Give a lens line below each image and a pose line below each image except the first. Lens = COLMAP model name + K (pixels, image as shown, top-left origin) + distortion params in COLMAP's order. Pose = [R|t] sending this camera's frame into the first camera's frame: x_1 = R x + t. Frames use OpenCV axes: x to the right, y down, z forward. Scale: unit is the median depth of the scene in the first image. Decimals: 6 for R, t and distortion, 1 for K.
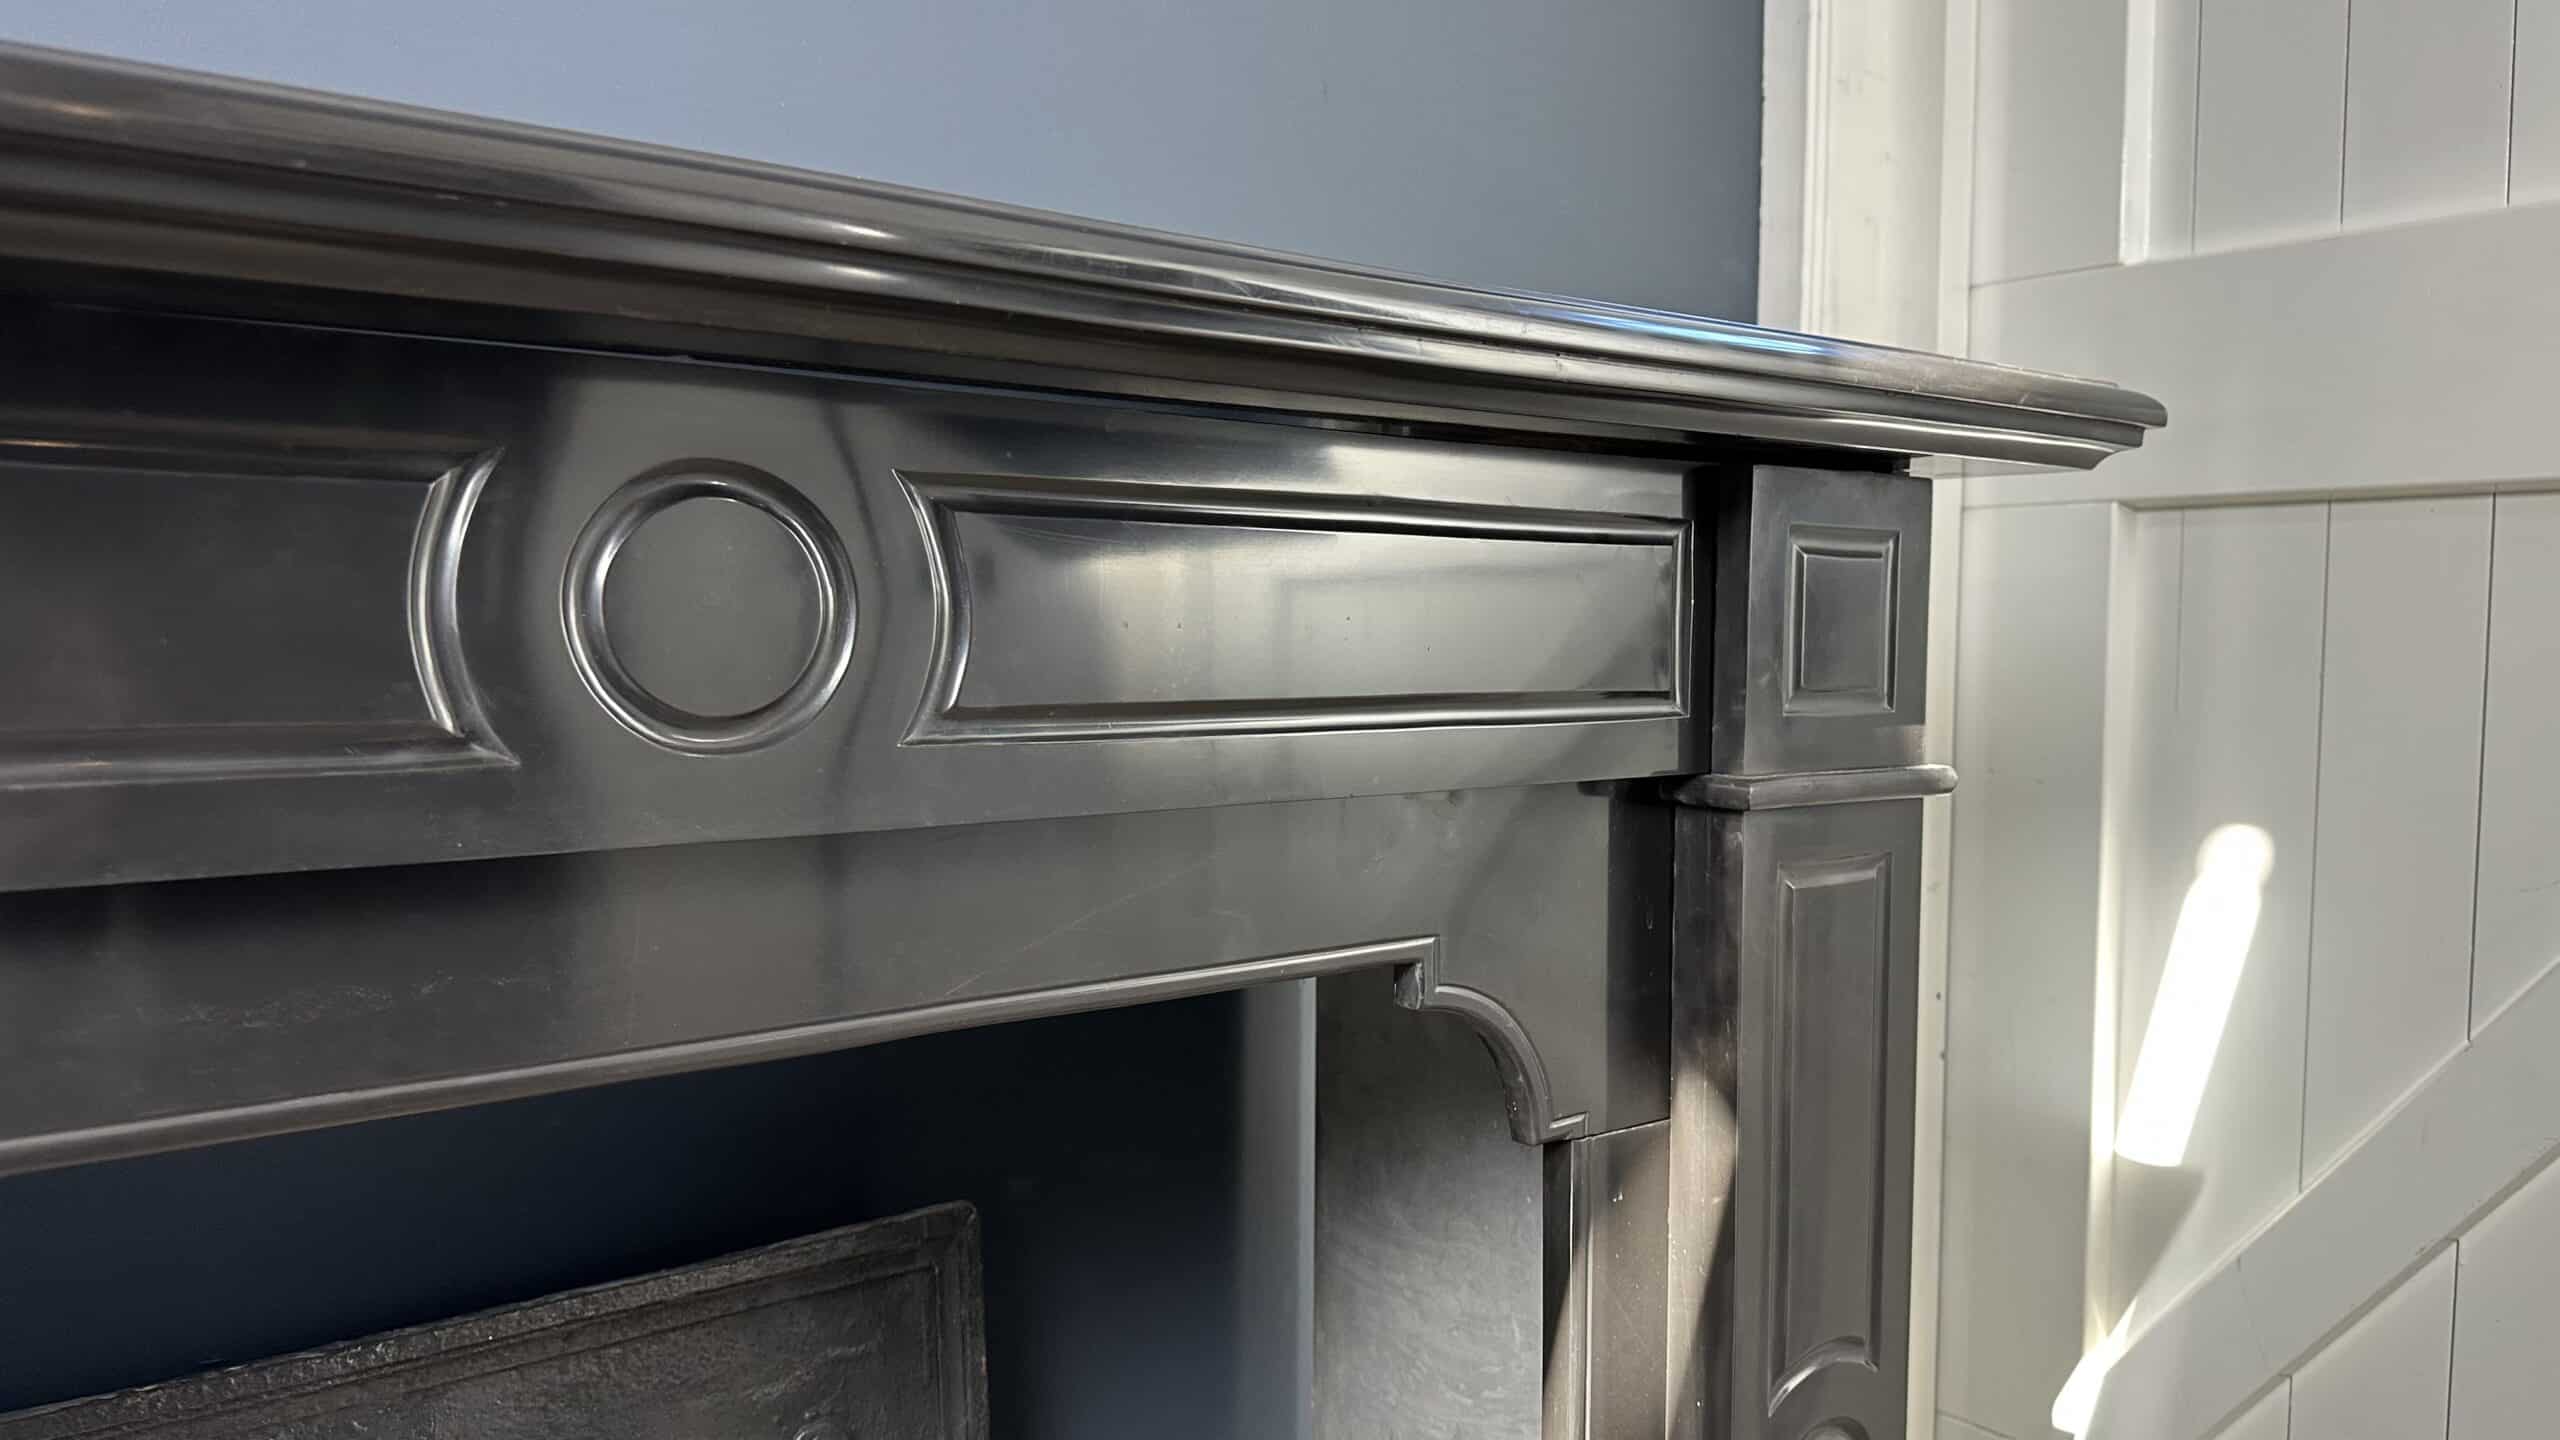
lens RADIAL K [[1779.0, 0, 1266.5], [0, 1779.0, 735.5], [0, 0, 1]] dist [0.202147, -0.433192]
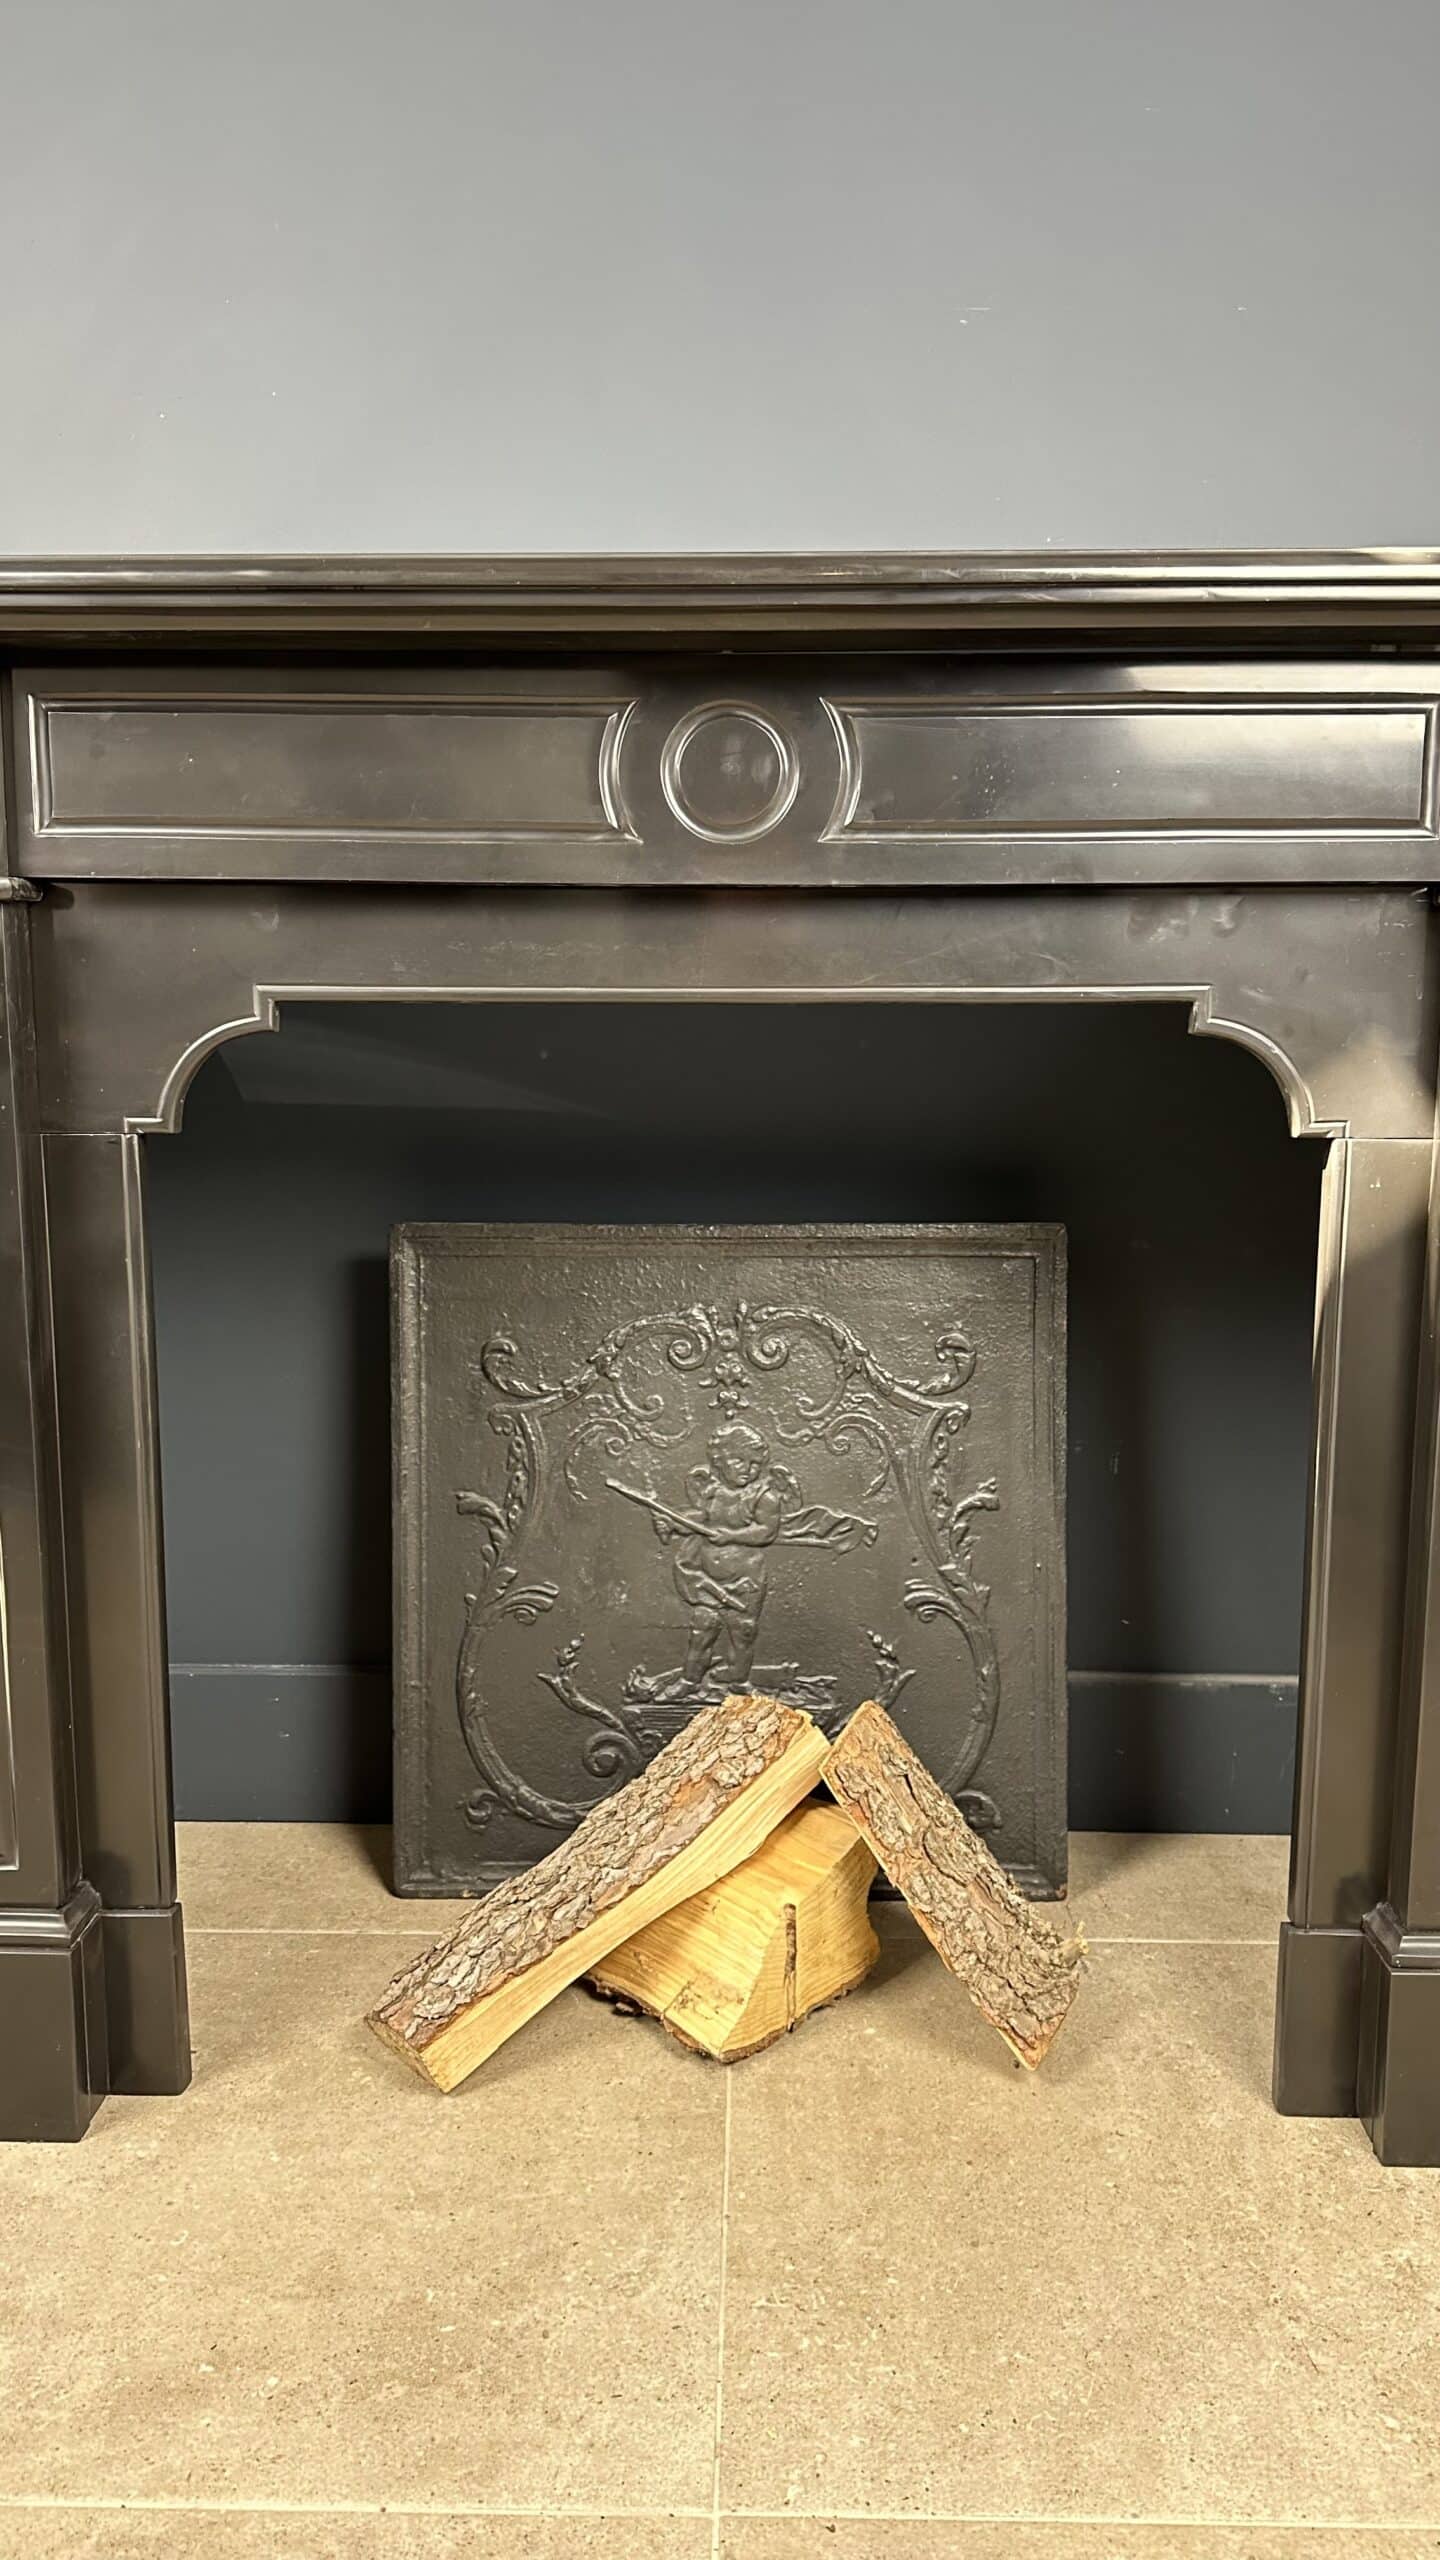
lens RADIAL K [[1779.0, 0, 725.1], [0, 1779.0, 1260.9], [0, 0, 1]] dist [0.202147, -0.433192]
pose [[0.778740, 0.082970, -0.621836, 0.668315], [-0.037737, 0.995616, 0.085584, 0.203620], [0.626210, -0.043181, 0.778457, -0.436015]]
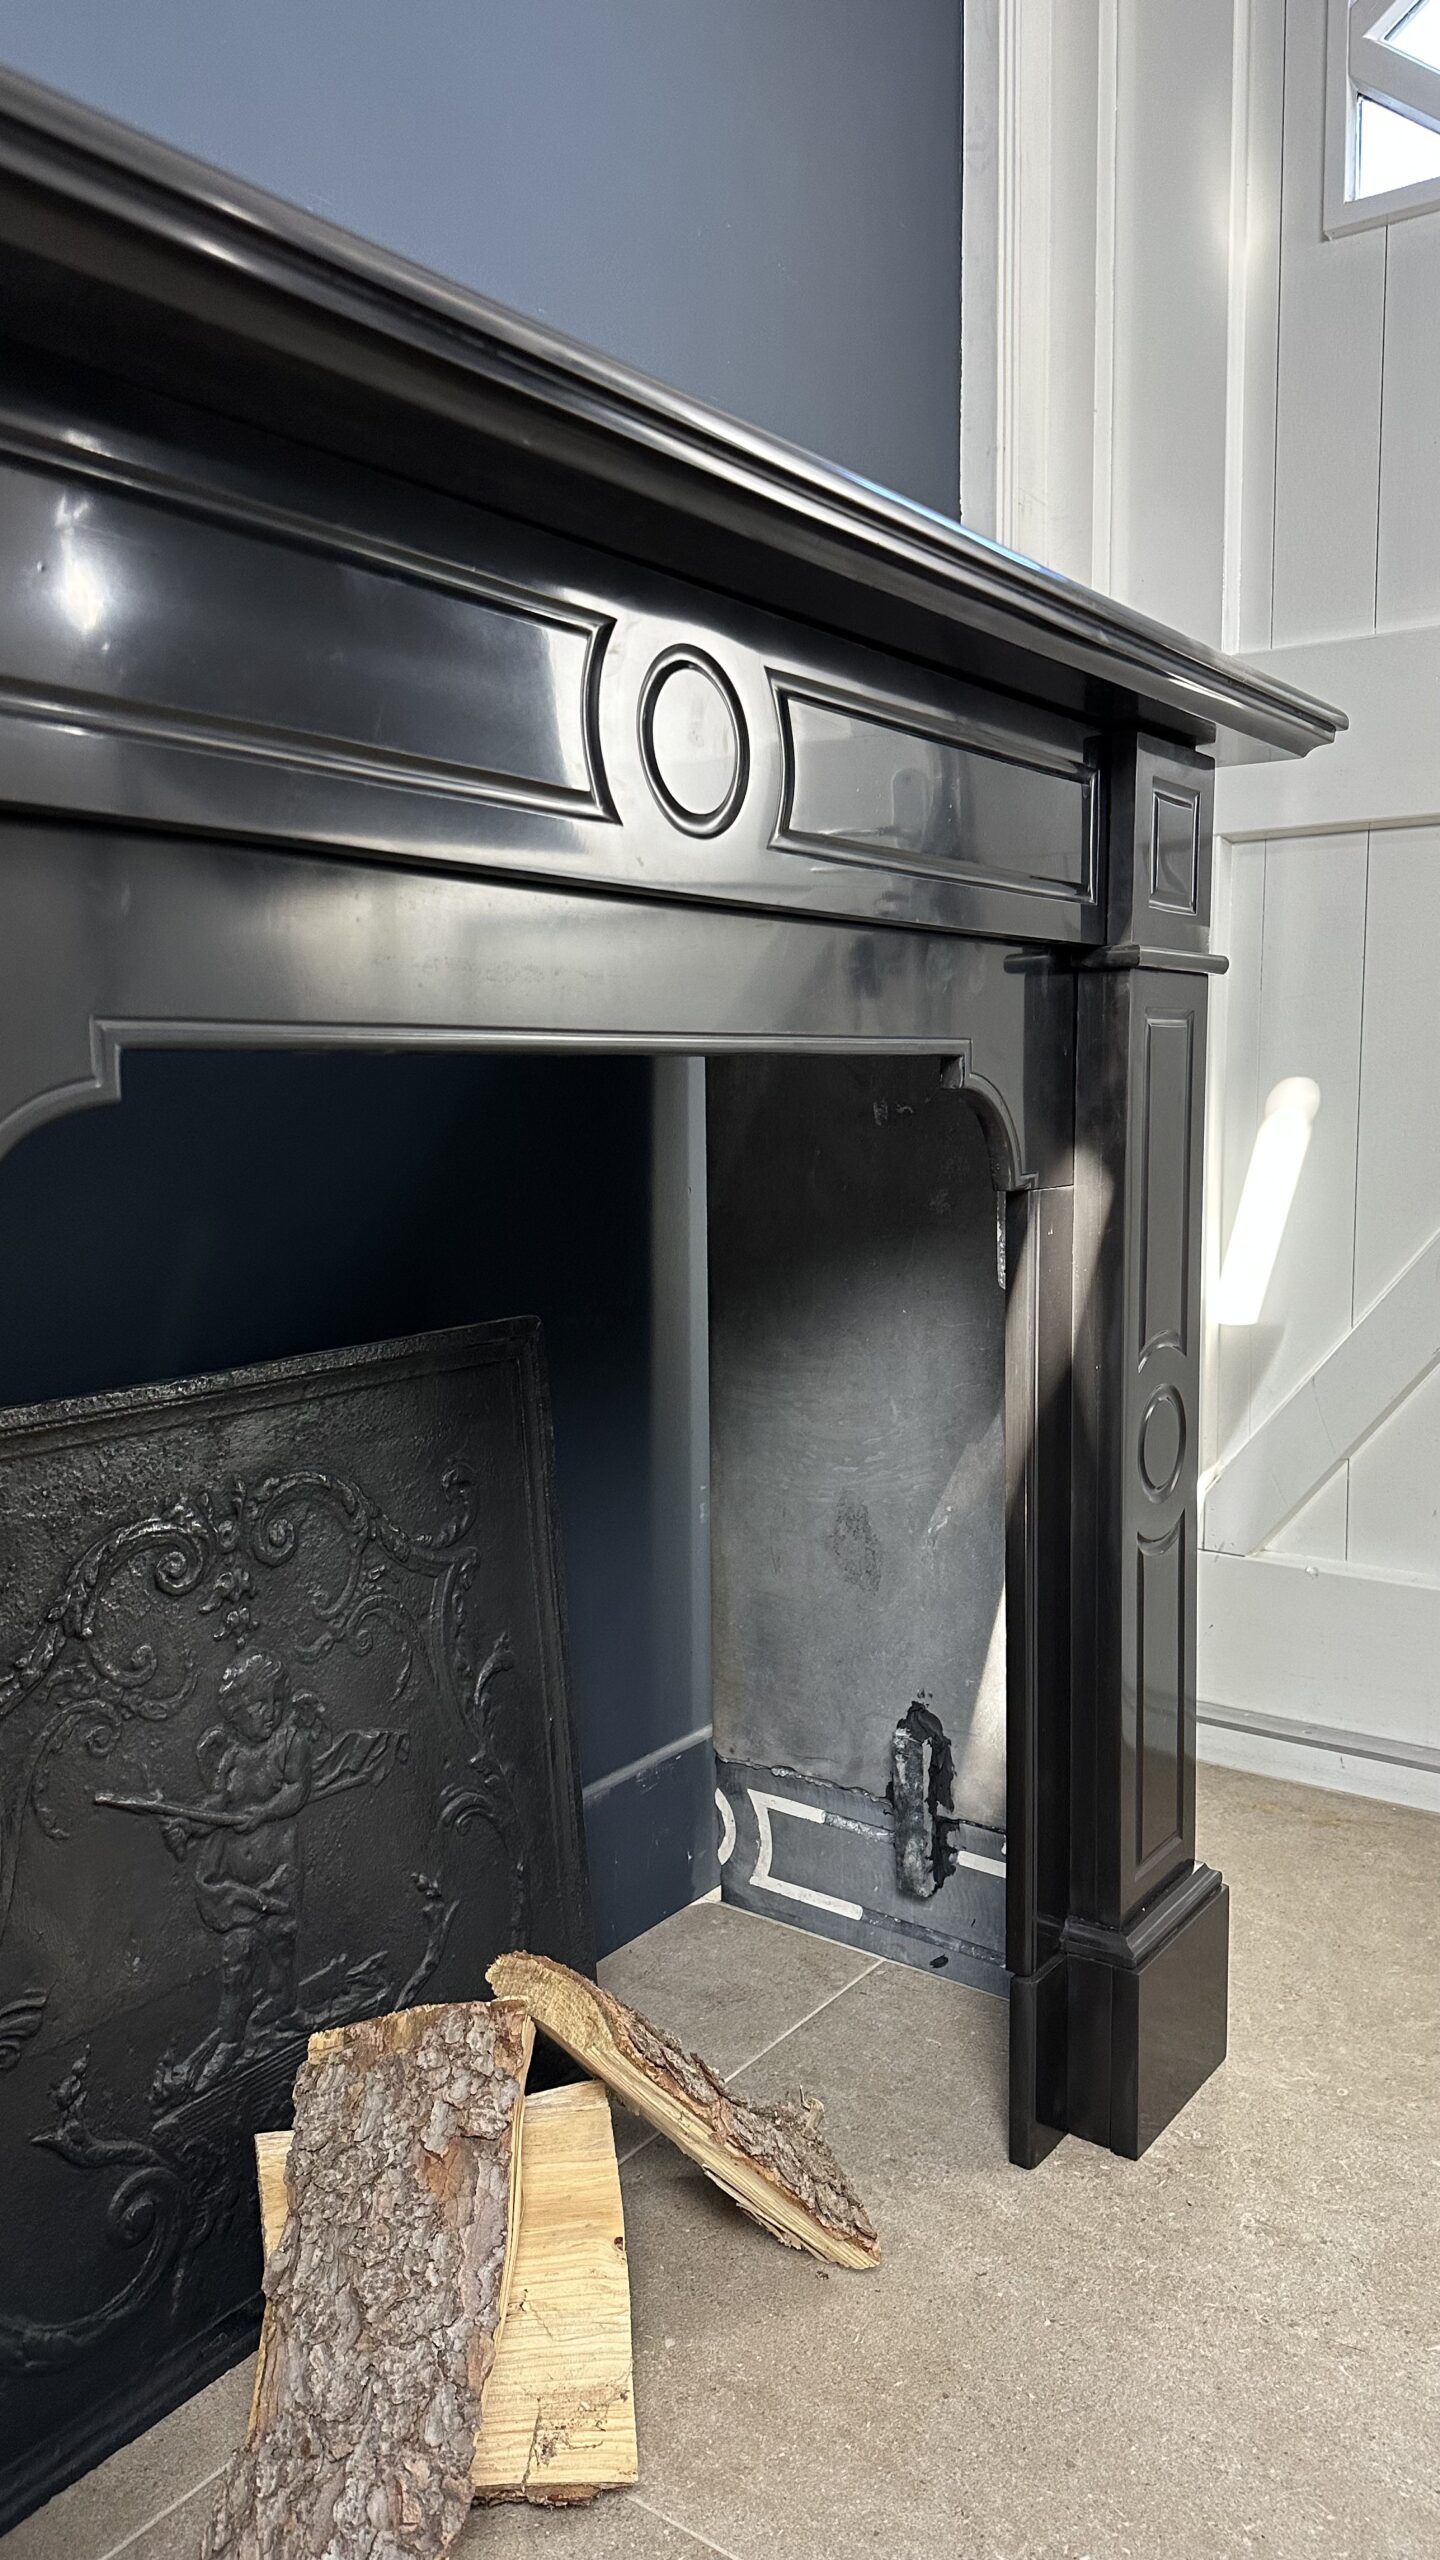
lens RADIAL K [[1777.5, 0, 734.0], [0, 1777.5, 1265.4], [0, 0, 1]] dist [0.132572, -0.240842]
pose [[0.958751, -0.044308, 0.280773, -0.461261], [0.032483, 0.998384, 0.046632, 0.198289], [-0.282385, -0.035588, 0.958641, -0.342320]]
